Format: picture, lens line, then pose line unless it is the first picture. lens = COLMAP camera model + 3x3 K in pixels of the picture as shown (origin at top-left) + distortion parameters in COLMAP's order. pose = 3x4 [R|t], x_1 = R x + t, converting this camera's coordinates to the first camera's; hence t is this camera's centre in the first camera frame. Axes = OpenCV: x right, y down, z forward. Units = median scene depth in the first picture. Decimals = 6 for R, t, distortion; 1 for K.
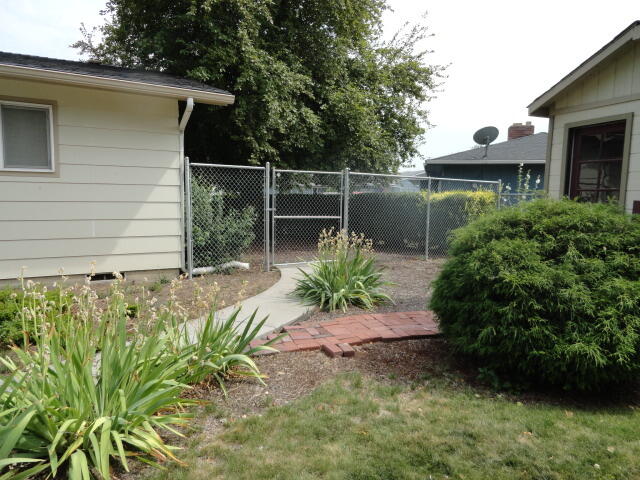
lens RADIAL K [[441.2, 0, 320.0], [0, 441.2, 240.0], [0, 0, 1]] dist [-0.003386, 0.000552]
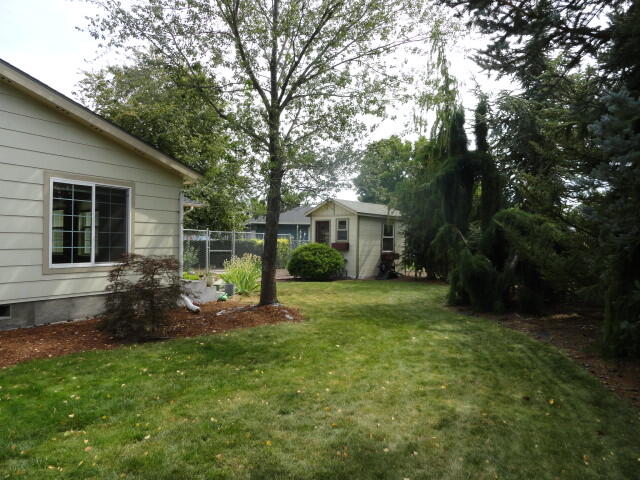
lens RADIAL K [[441.2, 0, 320.0], [0, 441.2, 240.0], [0, 0, 1]] dist [-0.003386, 0.000552]
pose [[0.878292, -0.002277, 0.478119, -1.127751], [0.049391, 0.995071, -0.085991, 0.194850], [-0.475566, 0.099140, 0.874075, -2.137860]]
